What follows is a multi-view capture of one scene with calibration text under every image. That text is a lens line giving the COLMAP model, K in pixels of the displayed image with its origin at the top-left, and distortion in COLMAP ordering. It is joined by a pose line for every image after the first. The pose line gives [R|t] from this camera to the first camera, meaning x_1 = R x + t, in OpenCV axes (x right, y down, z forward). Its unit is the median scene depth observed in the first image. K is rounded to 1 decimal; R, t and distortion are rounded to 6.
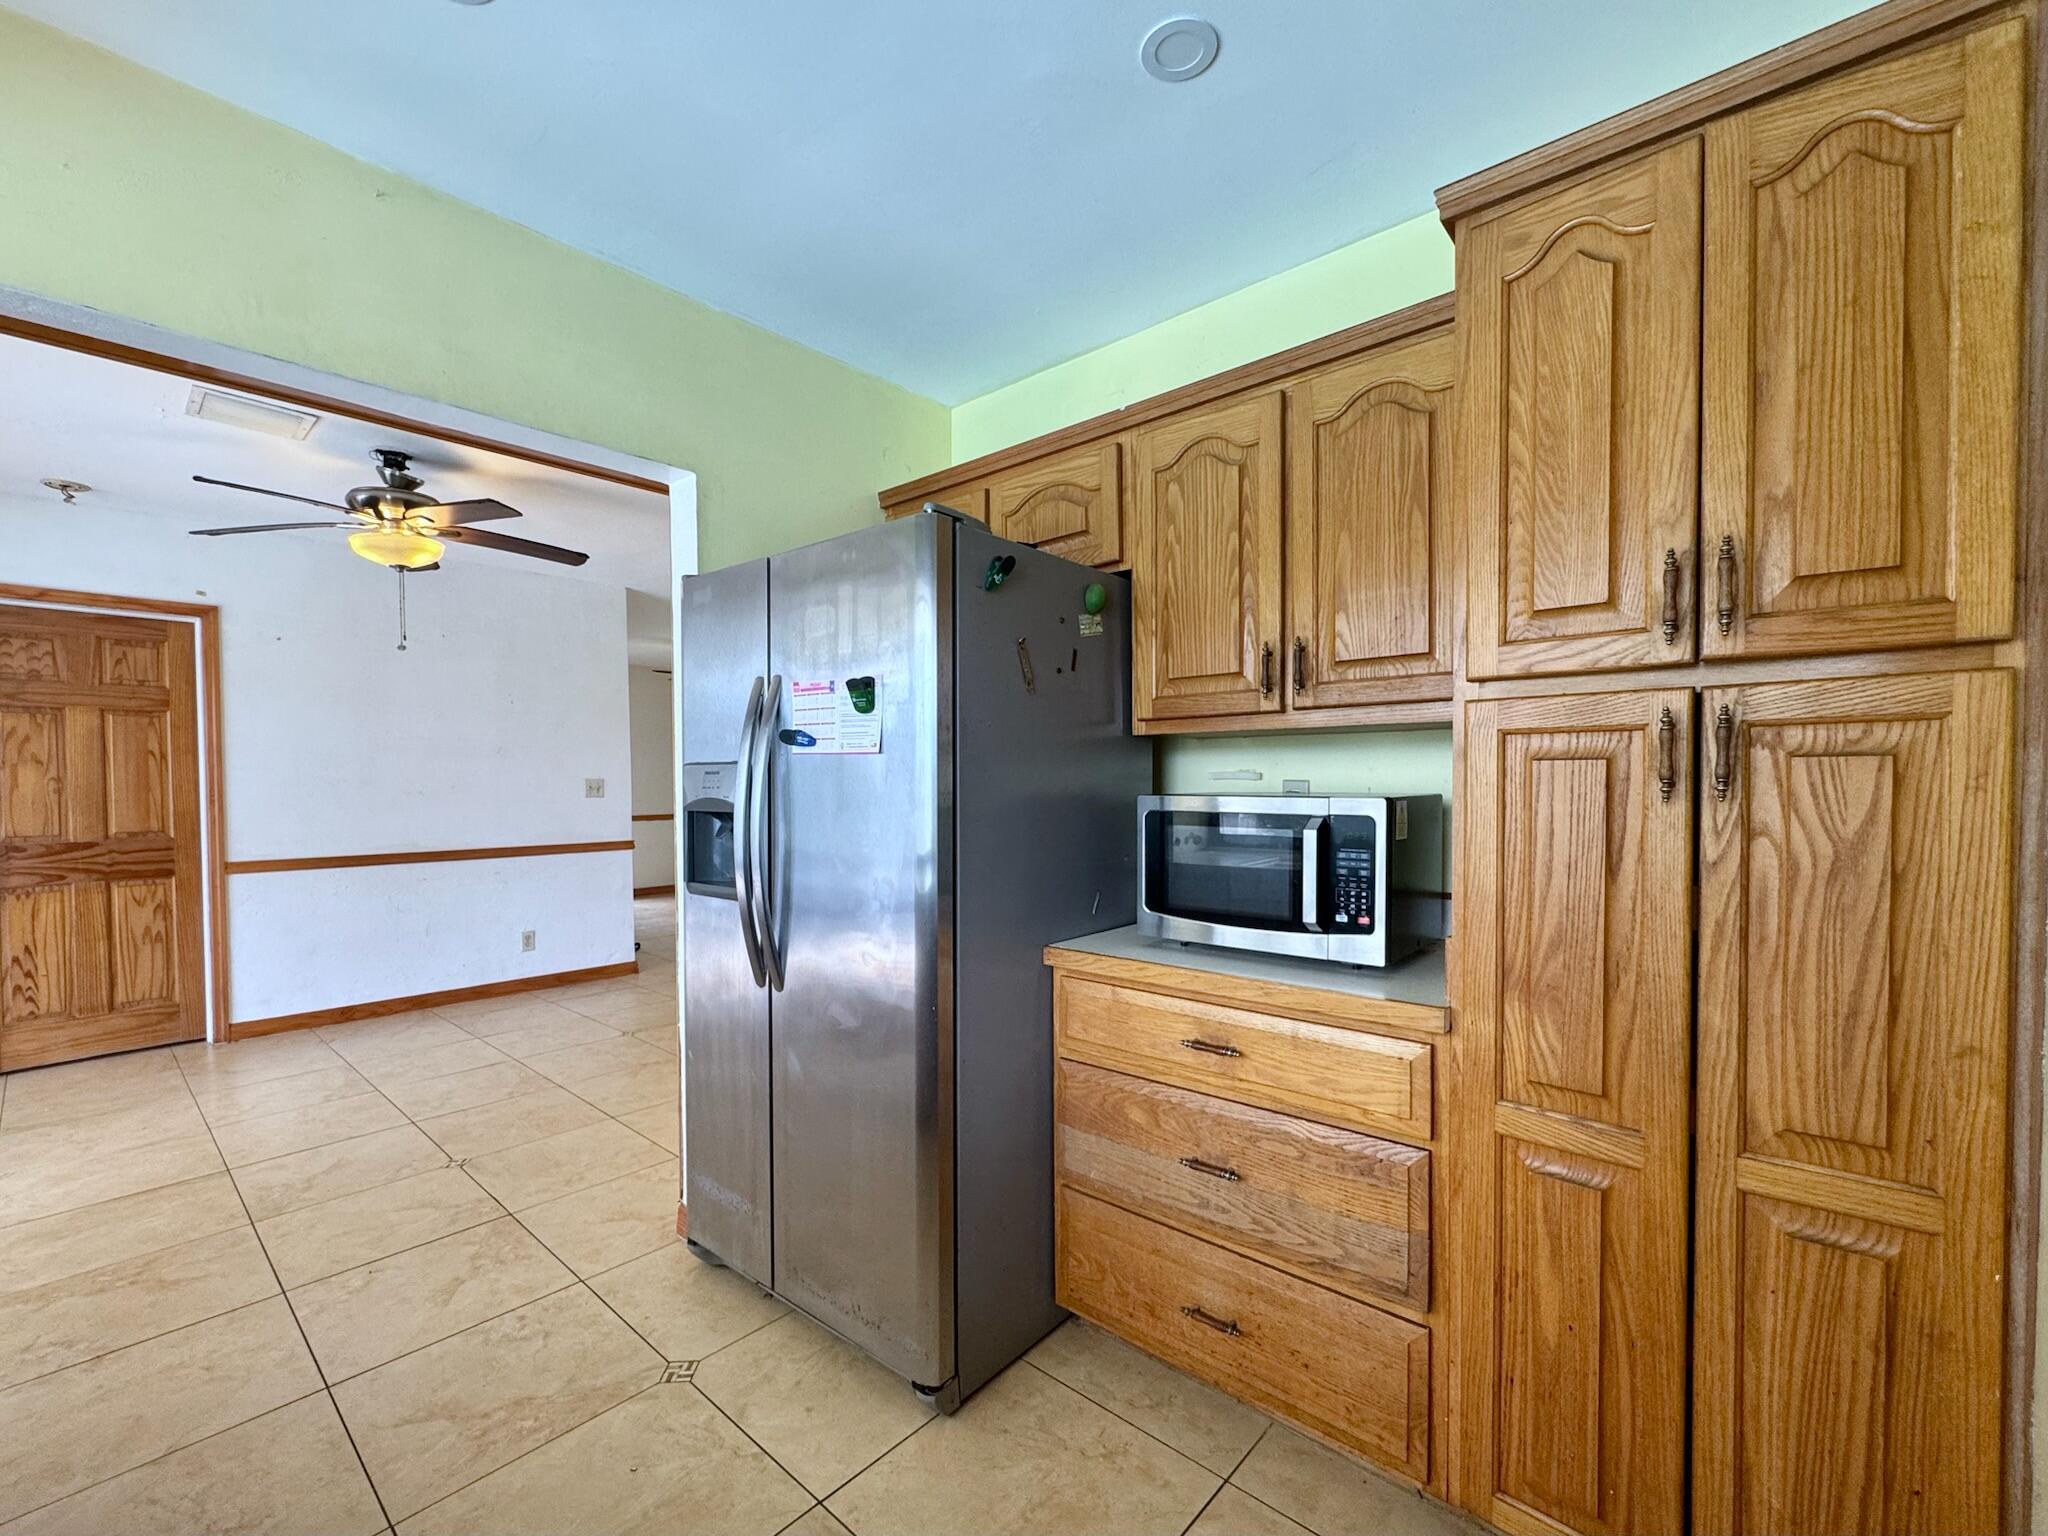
lens RADIAL K [[881.3, 0, 1006.3], [0, 881.3, 802.5], [0, 0, 1]] dist [-0.001253, 0.001237]
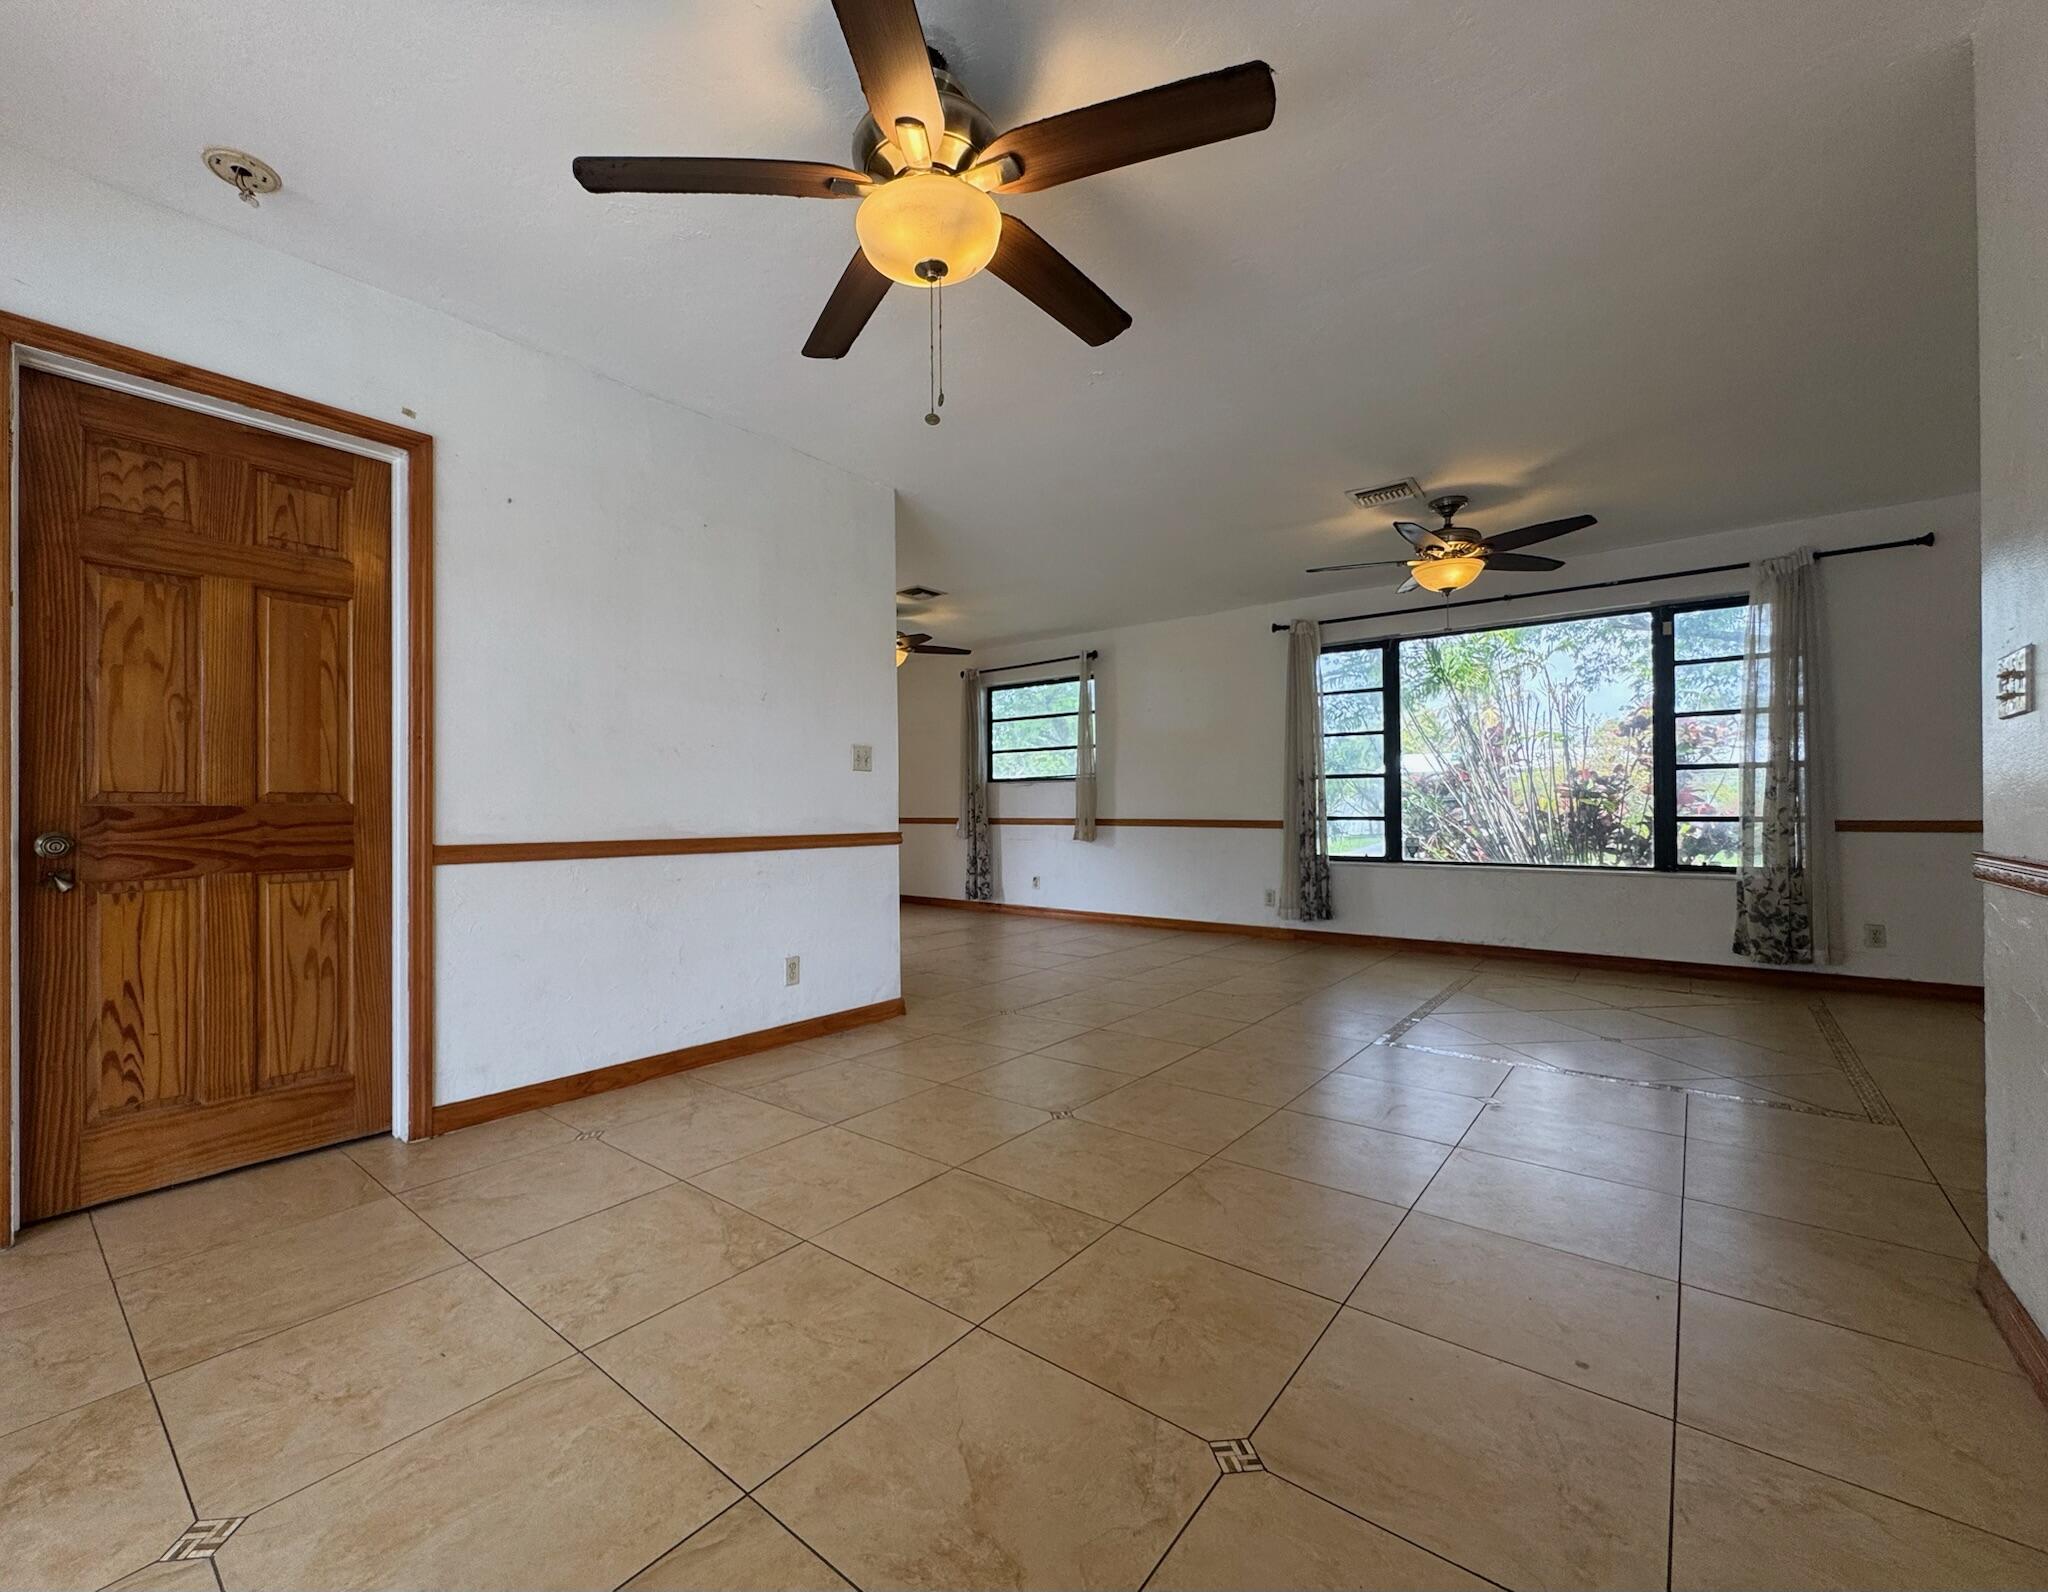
lens RADIAL K [[861.4, 0, 966.7], [0, 861.4, 807.8], [0, 0, 1]] dist [-0.000613, -0.001119]
pose [[0.999172, 0.000237, 0.040690, -0.567148], [0.001019, 0.999524, -0.030850, 0.064122], [-0.040678, 0.030866, 0.998695, 0.400360]]
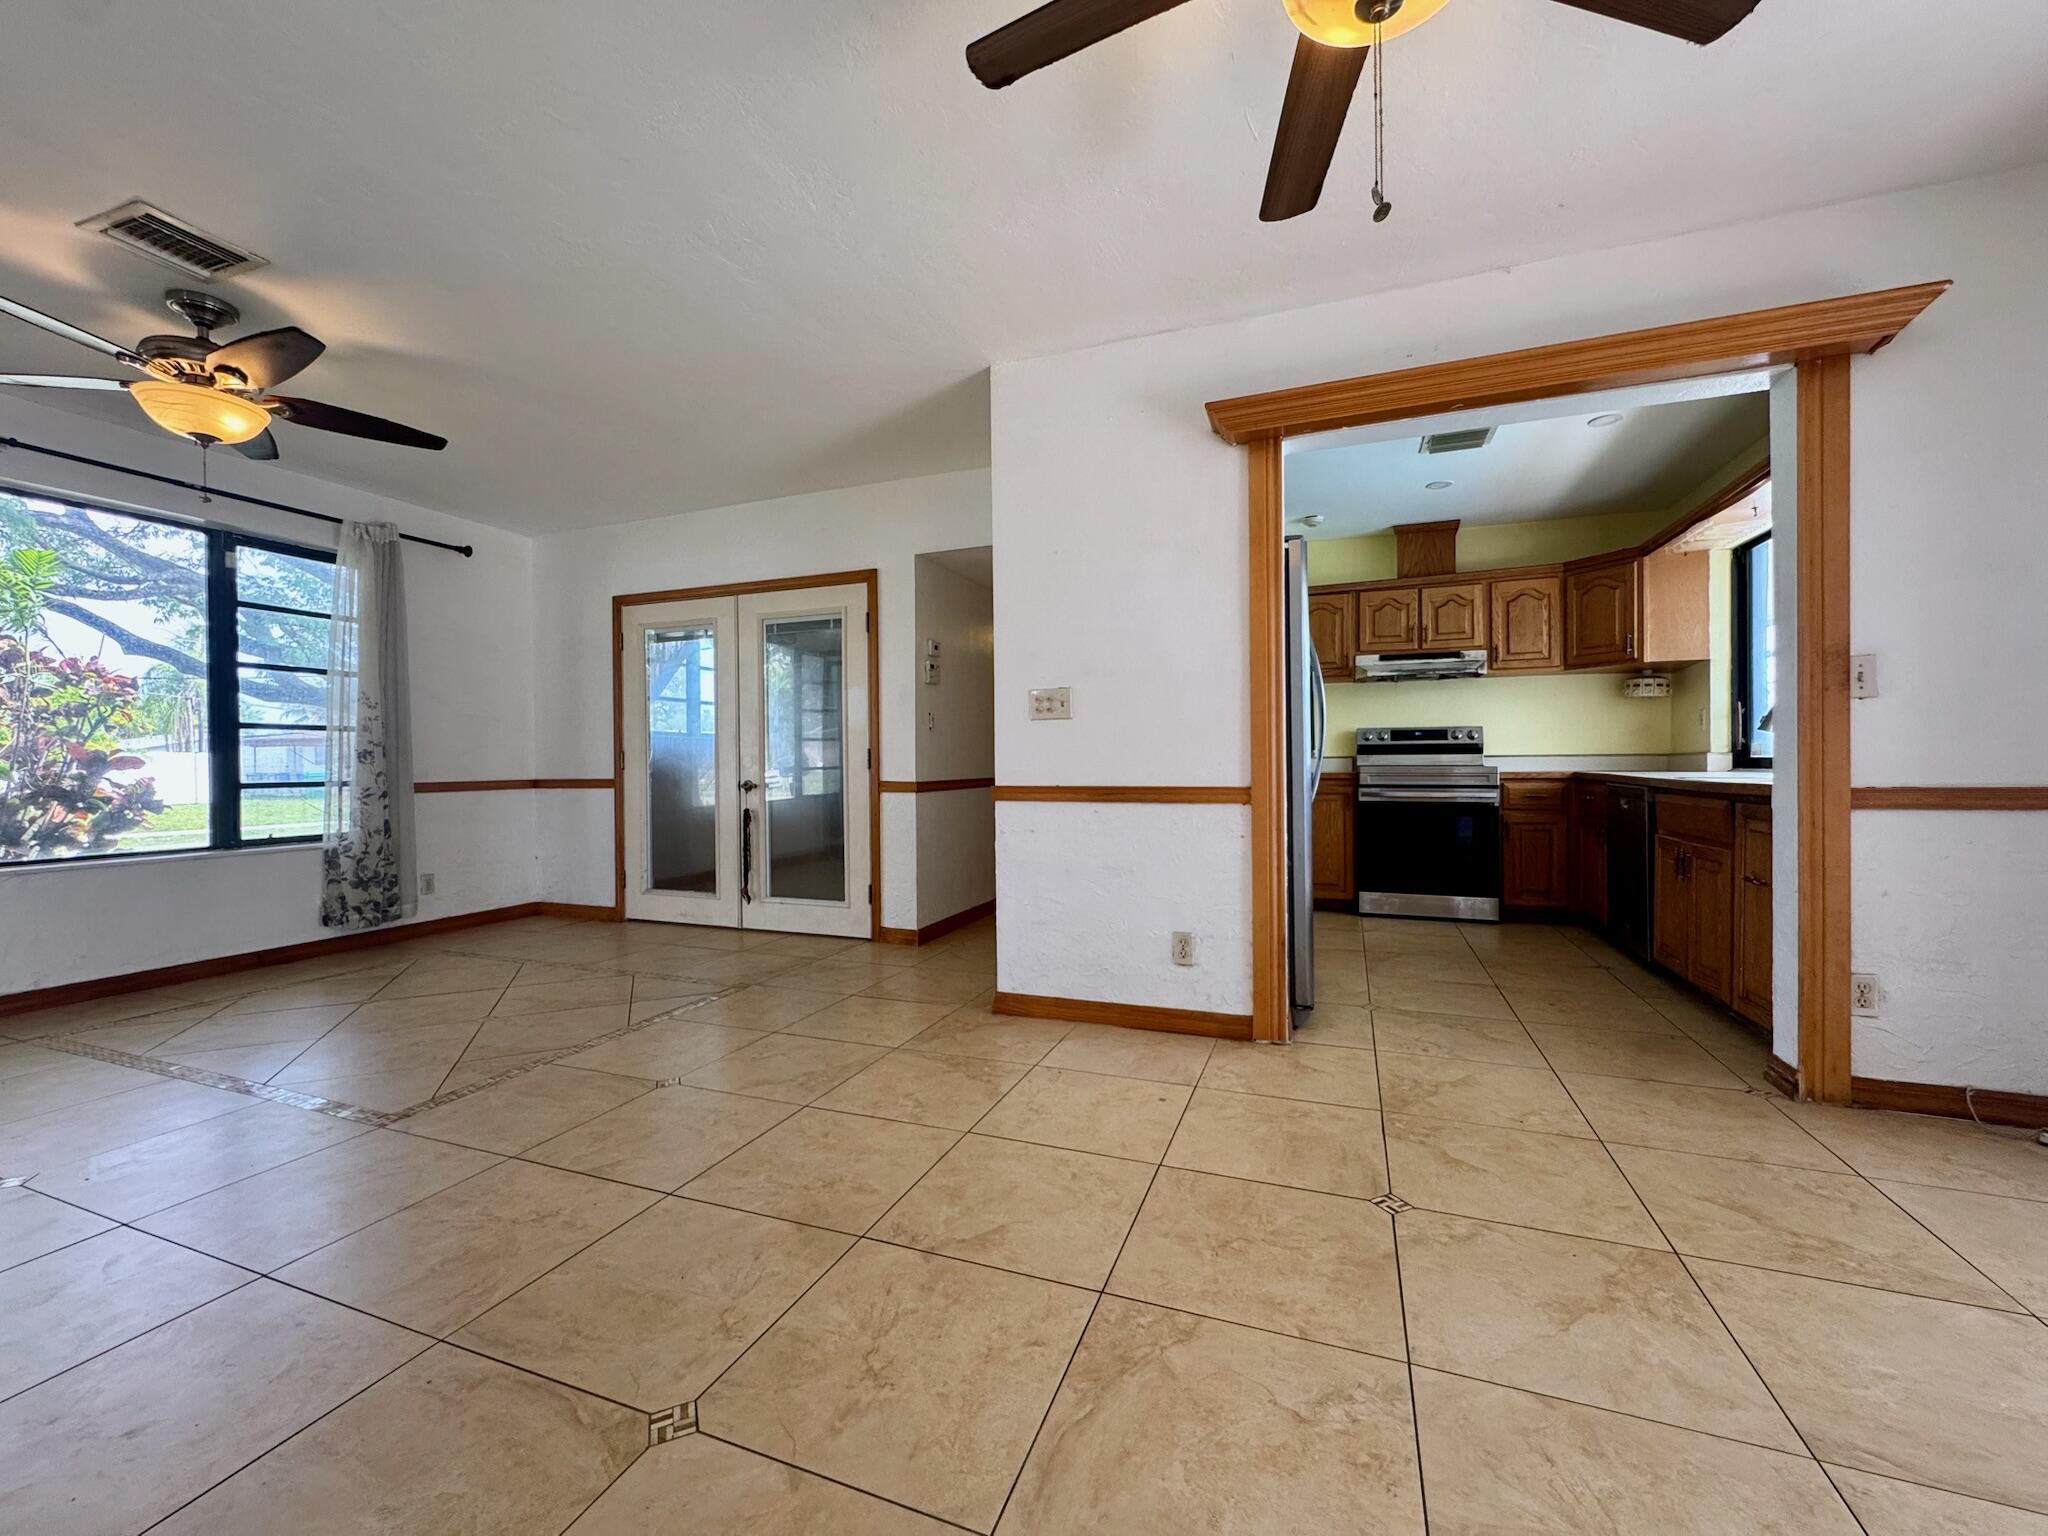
lens RADIAL K [[827.7, 0, 1029.6], [0, 827.7, 771.7], [0, 0, 1]] dist [-0.007118, 0.002099]
pose [[-0.374505, -0.002117, 0.927222, -0.794020], [0.041509, 0.998957, 0.019047, 0.046106], [-0.926295, 0.045621, -0.374027, 1.065102]]
